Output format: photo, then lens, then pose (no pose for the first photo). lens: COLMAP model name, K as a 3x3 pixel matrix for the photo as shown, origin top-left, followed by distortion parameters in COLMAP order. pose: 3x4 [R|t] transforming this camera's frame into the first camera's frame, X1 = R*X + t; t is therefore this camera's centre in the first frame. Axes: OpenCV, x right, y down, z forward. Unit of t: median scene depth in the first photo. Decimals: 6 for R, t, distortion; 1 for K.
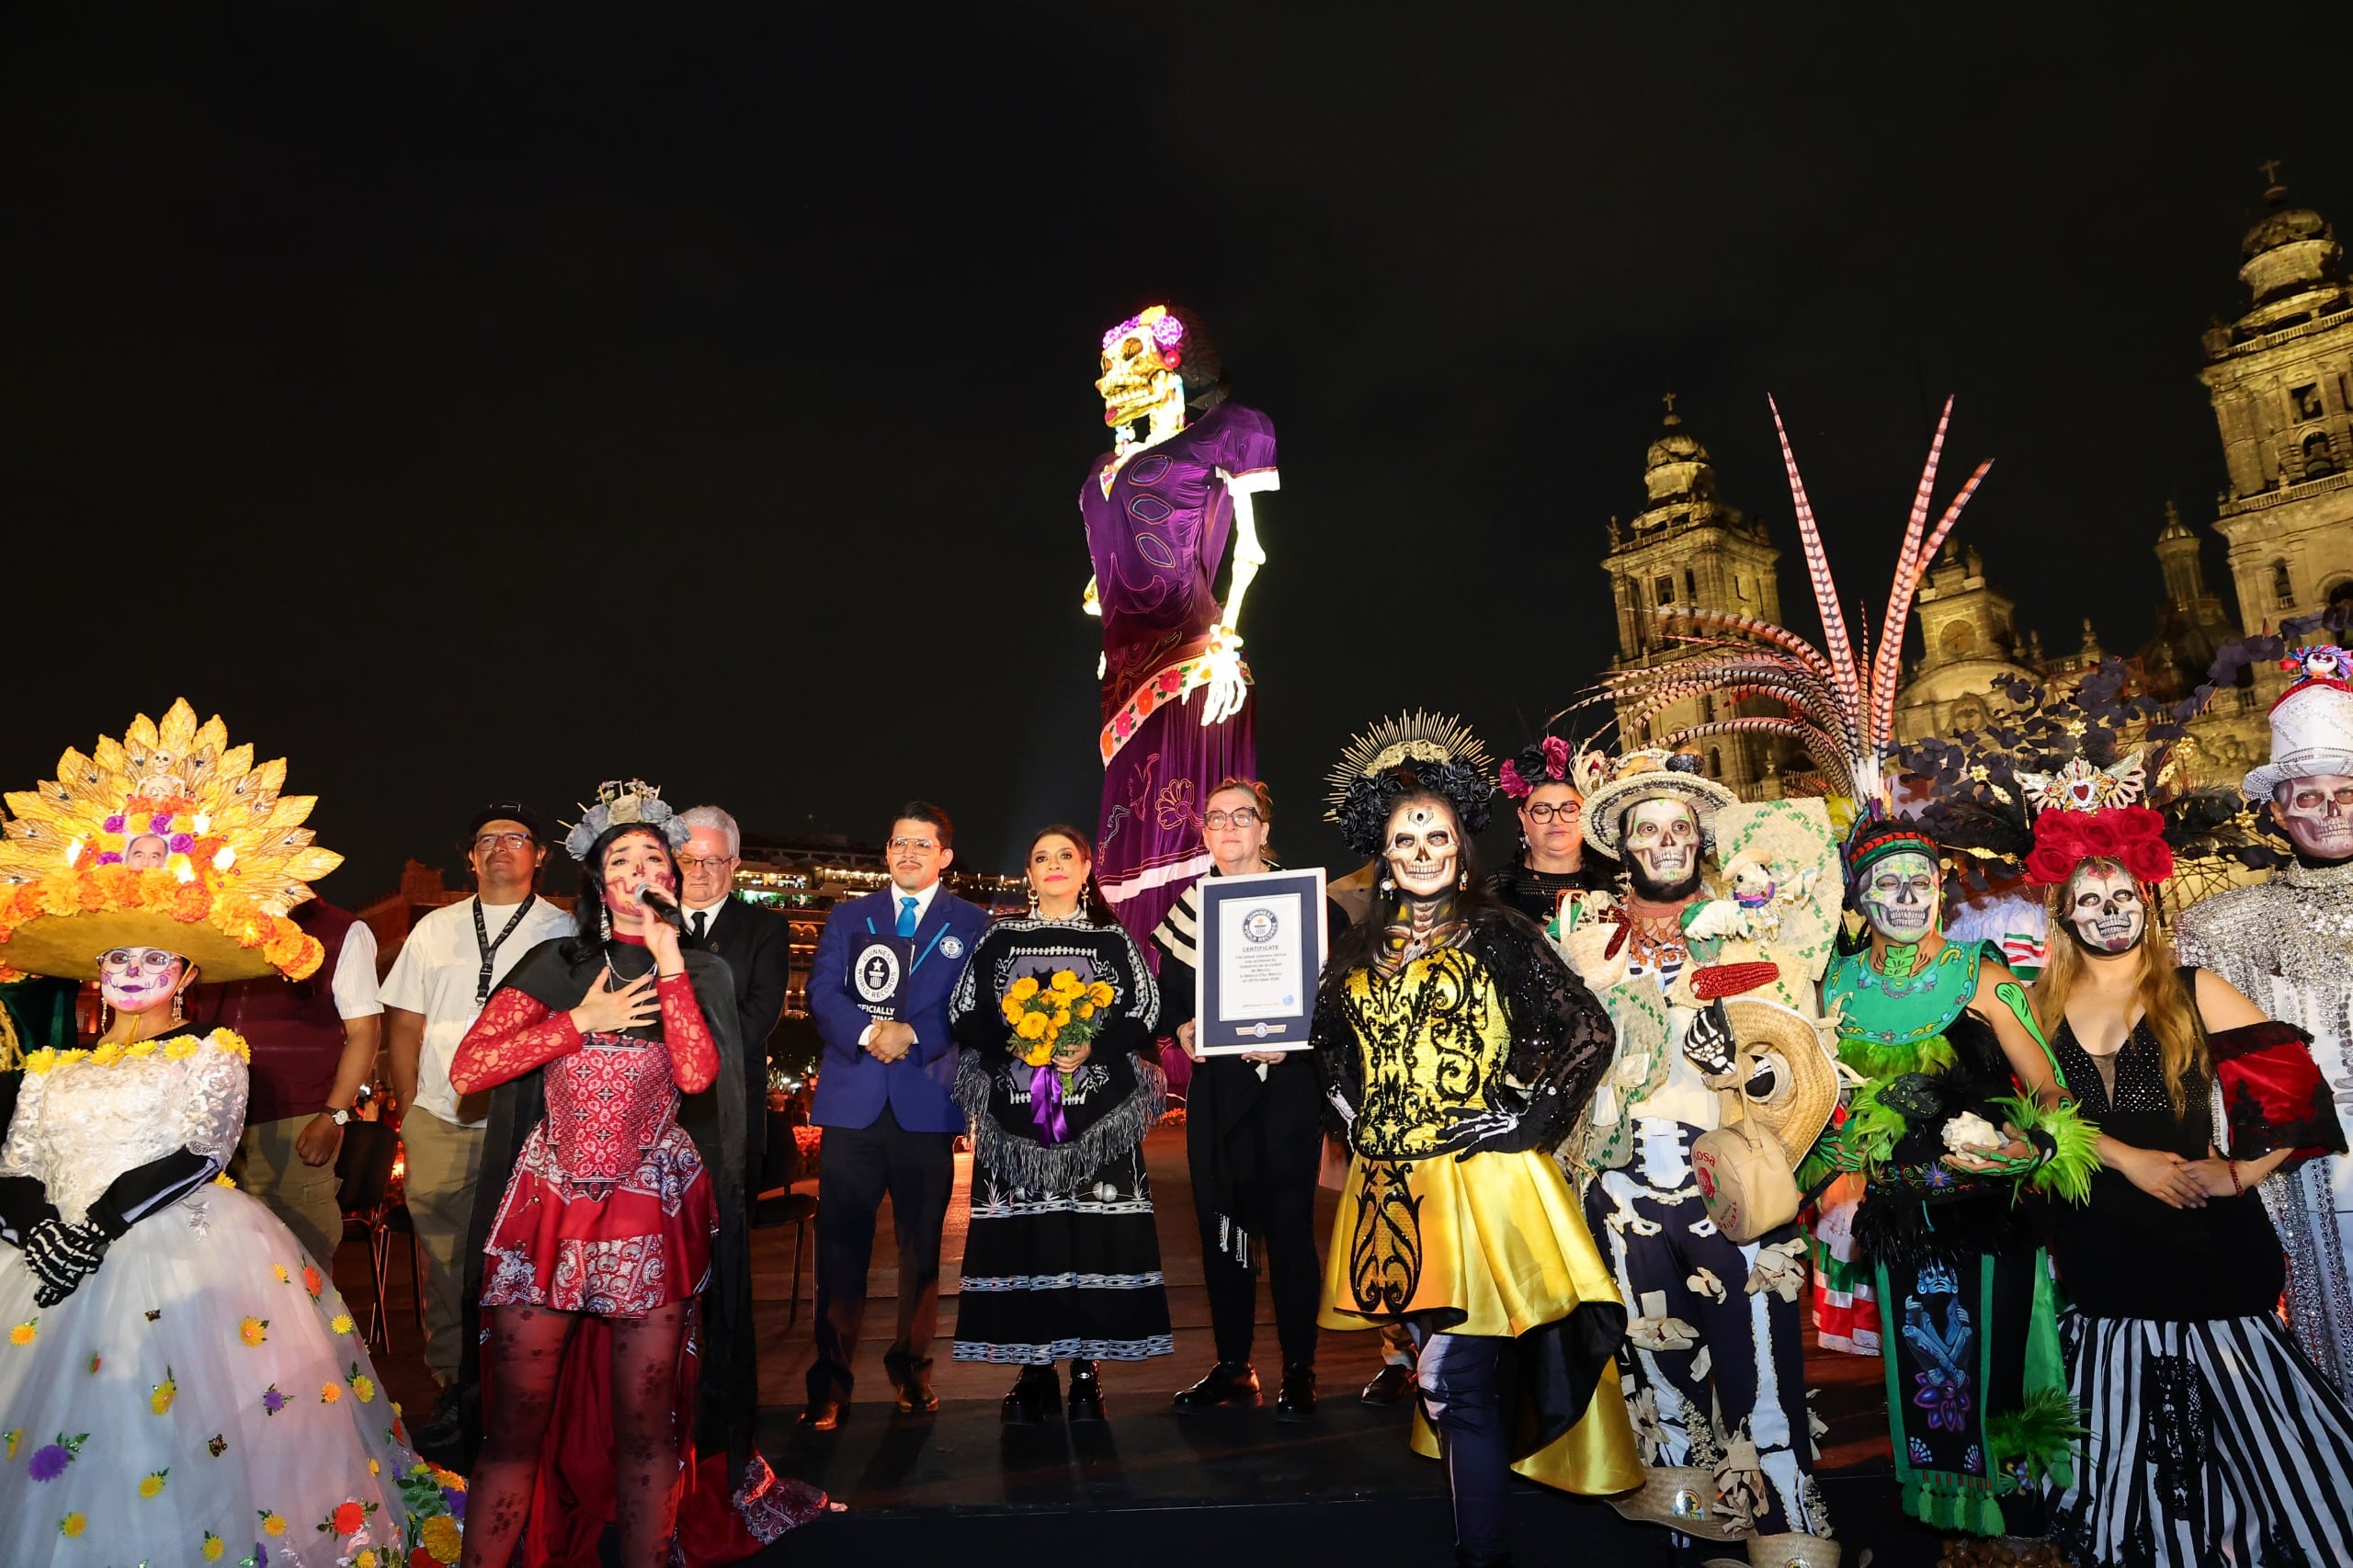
lens RADIAL K [[1632.4, 0, 1185.5], [0, 1632.4, 781.2], [0, 0, 1]] dist [-0.091125, 0.067332]
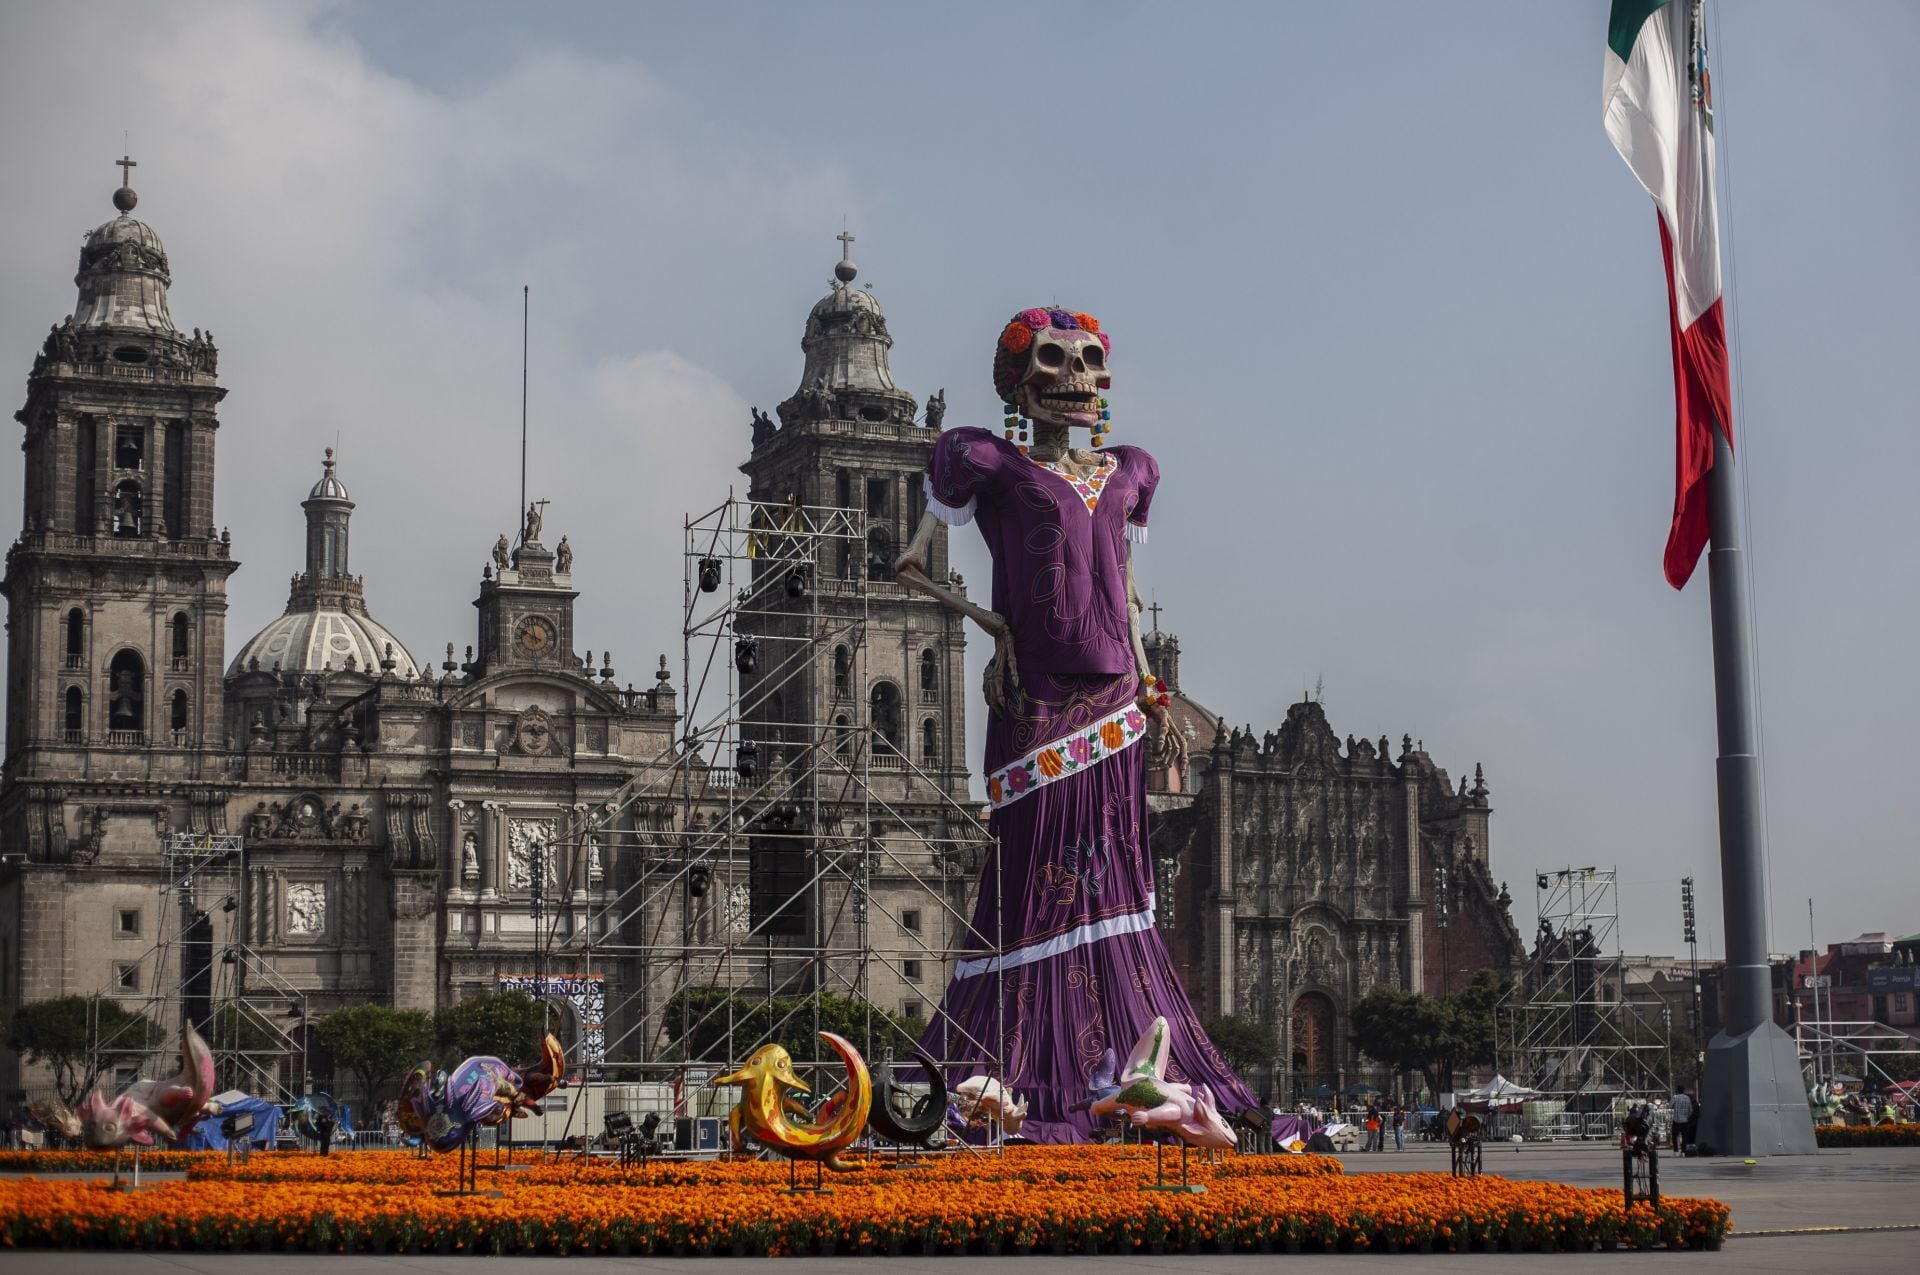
lens RADIAL K [[3050.3, 0, 1063.8], [0, 3050.3, 598.4], [0, 0, 1]] dist [-0.089749, -0.105867]
pose [[0.290564, 0.198481, 0.936044, -1.042358], [-0.177736, 0.972421, -0.151022, 0.090856], [-0.940203, -0.122488, 0.317828, 0.261528]]
